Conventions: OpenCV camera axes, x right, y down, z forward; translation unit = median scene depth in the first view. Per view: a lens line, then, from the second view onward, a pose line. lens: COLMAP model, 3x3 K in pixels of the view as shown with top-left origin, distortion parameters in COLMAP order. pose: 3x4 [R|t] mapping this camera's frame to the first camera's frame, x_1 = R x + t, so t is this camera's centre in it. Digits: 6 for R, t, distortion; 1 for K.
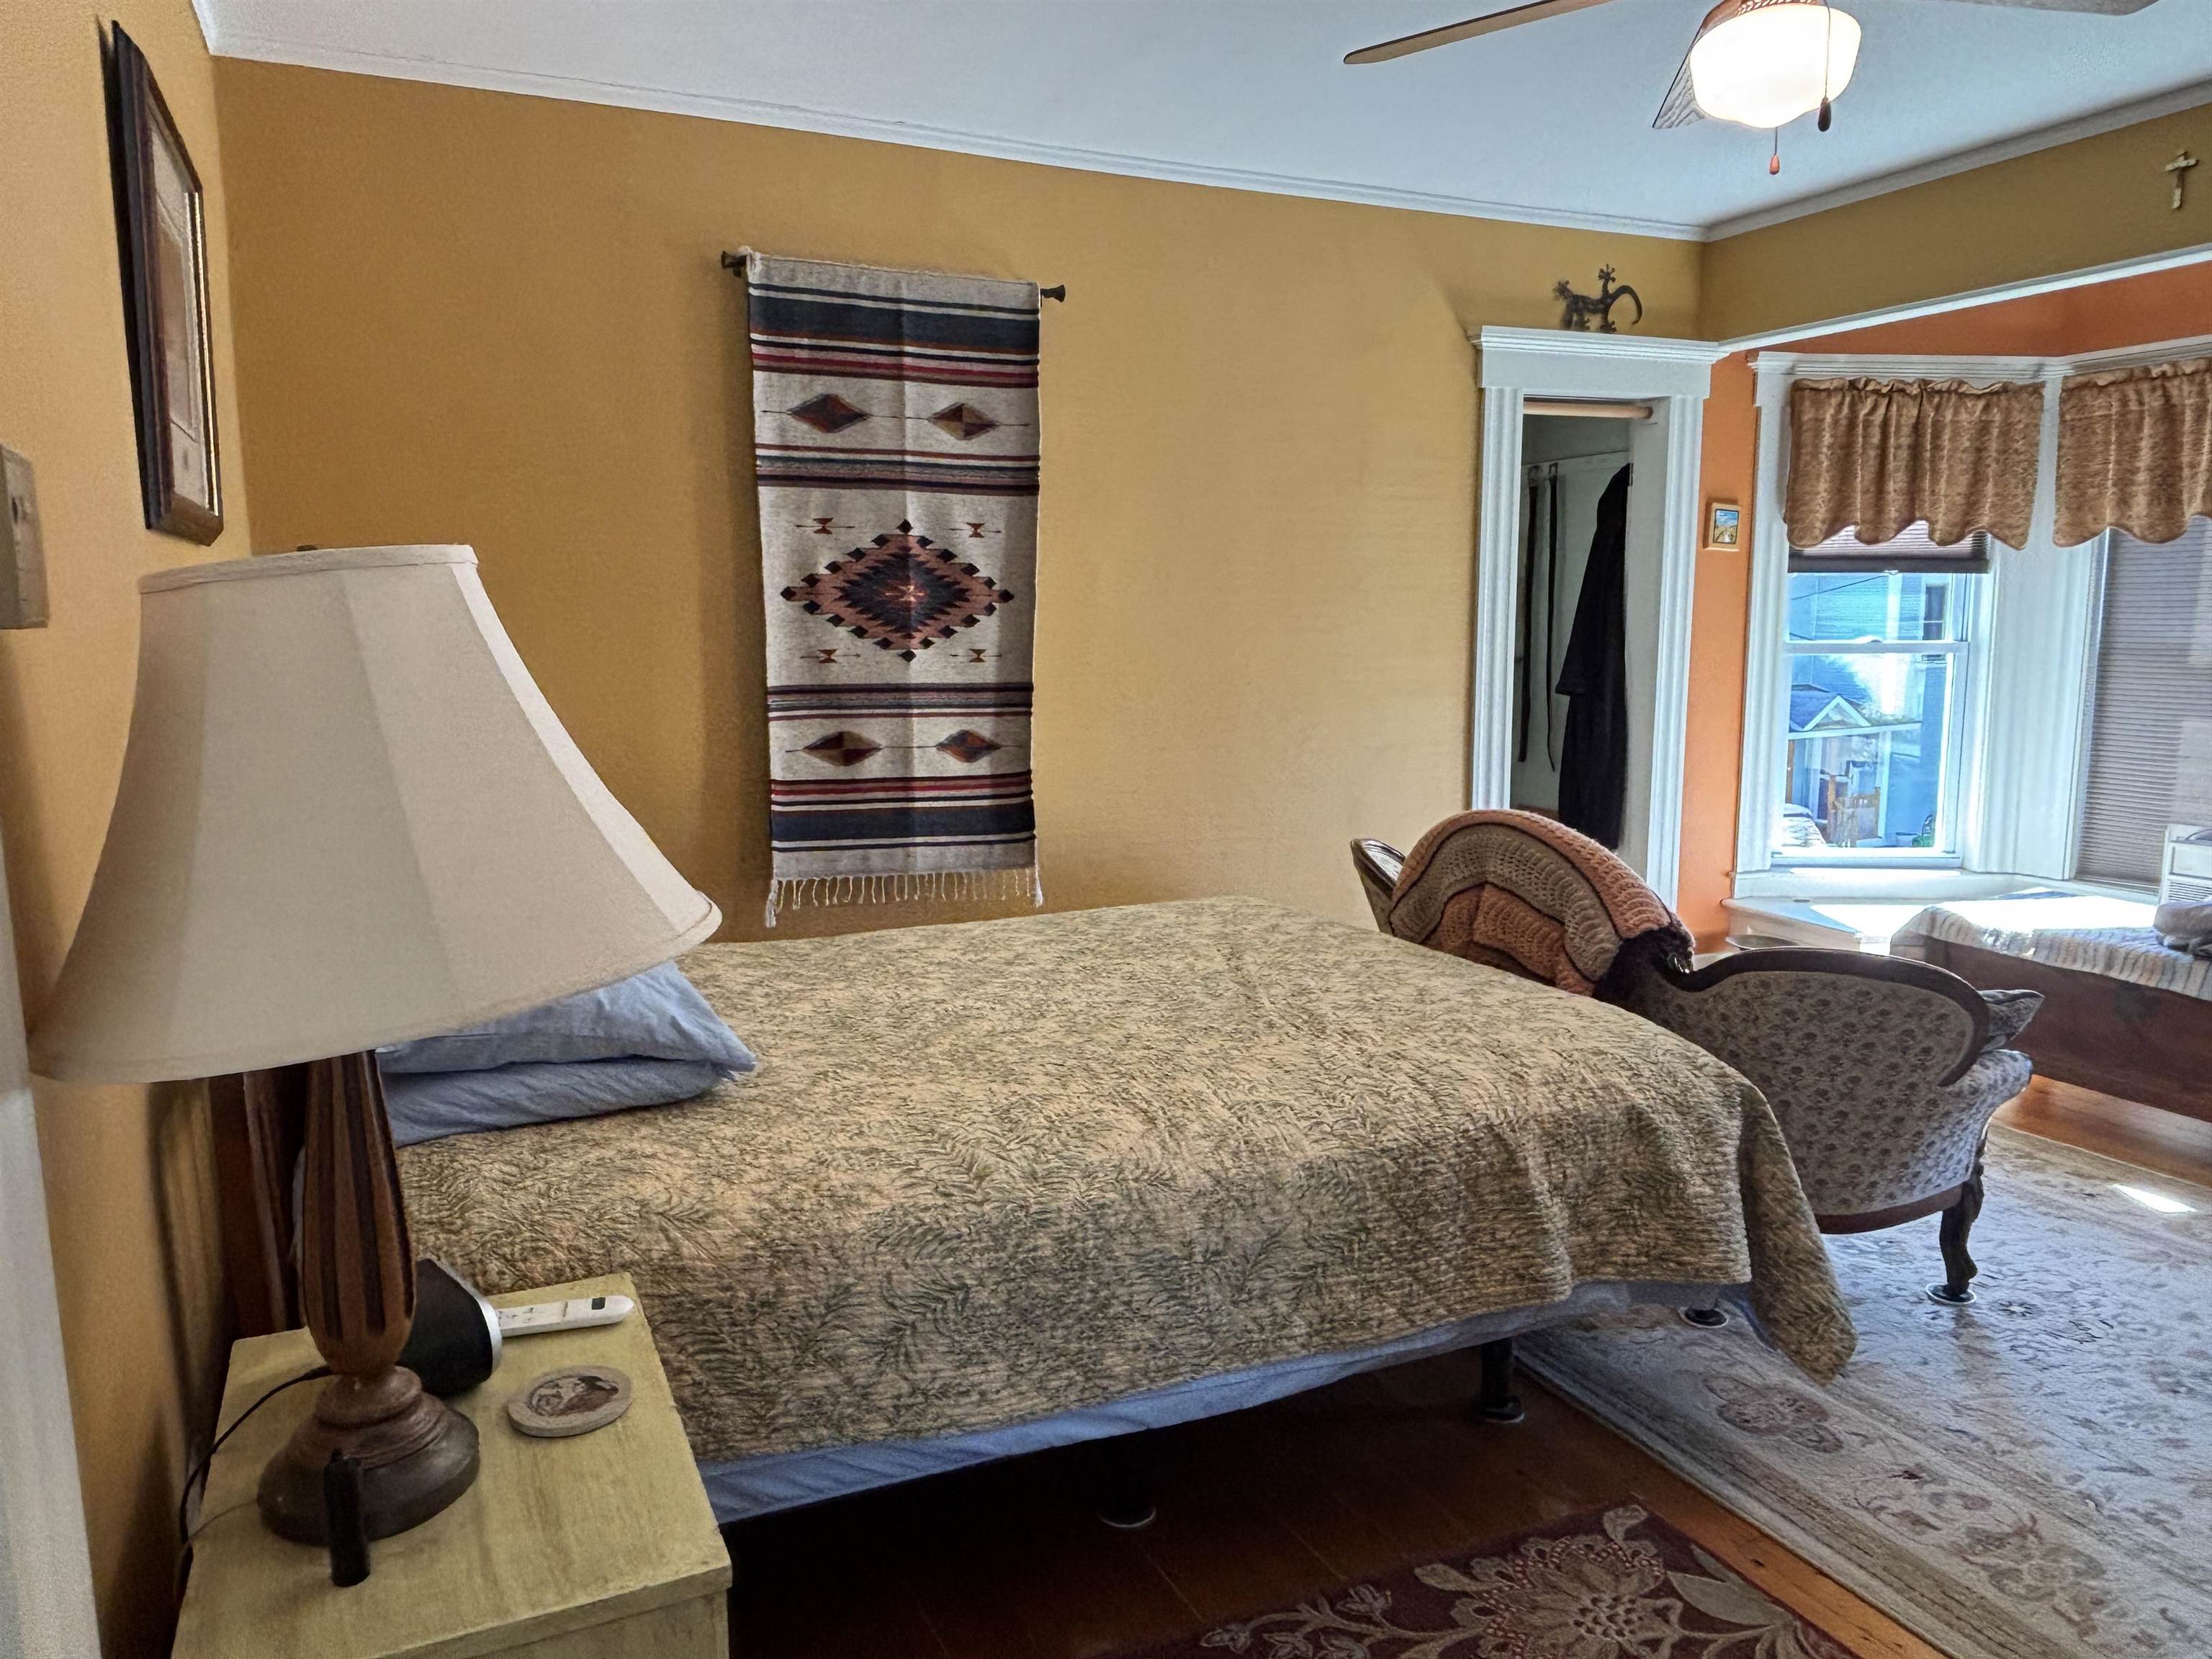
lens RADIAL K [[1475.0, 0, 1095.5], [0, 1475.0, 834.2], [0, 0, 1]] dist [-0.006245, -0.005125]
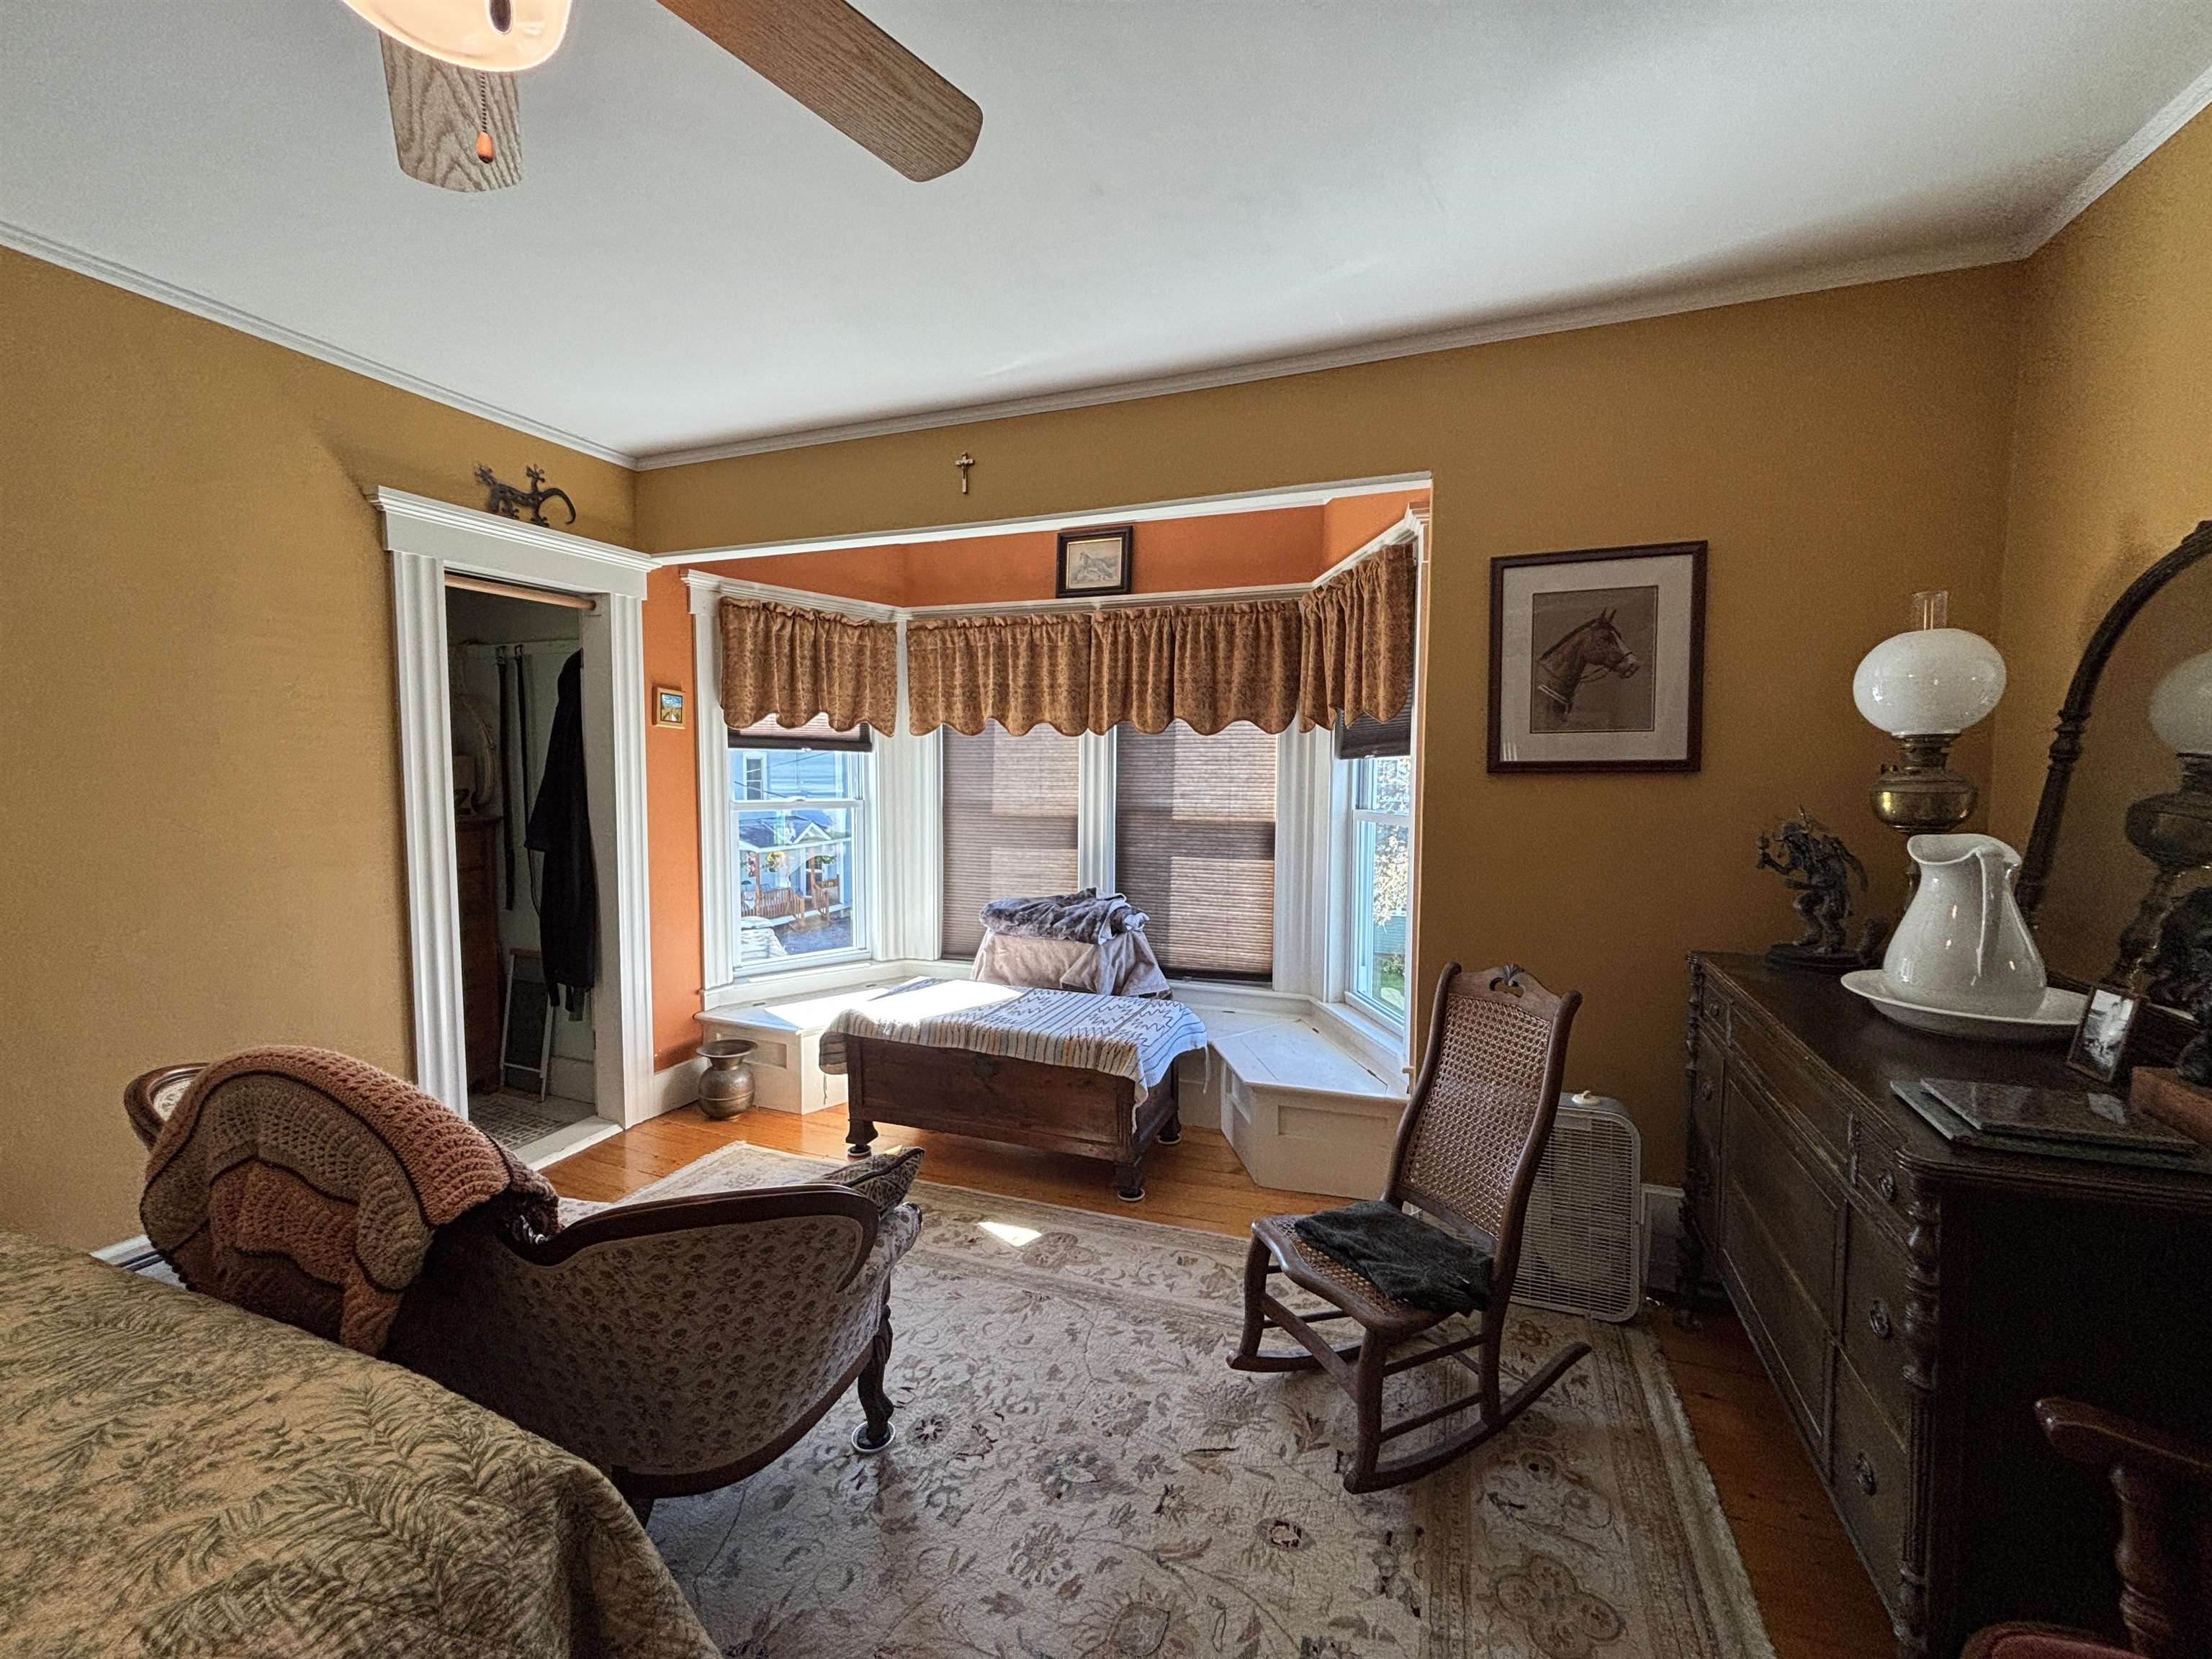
lens RADIAL K [[898.7, 0, 1110.2], [0, 898.7, 833.4], [0, 0, 1]] dist [-0.002232, -0.000100]
pose [[0.711024, -0.035594, 0.702266, 0.172219], [0.090660, 0.995023, -0.041358, -0.046369], [-0.697298, 0.093074, 0.710712, 0.249552]]
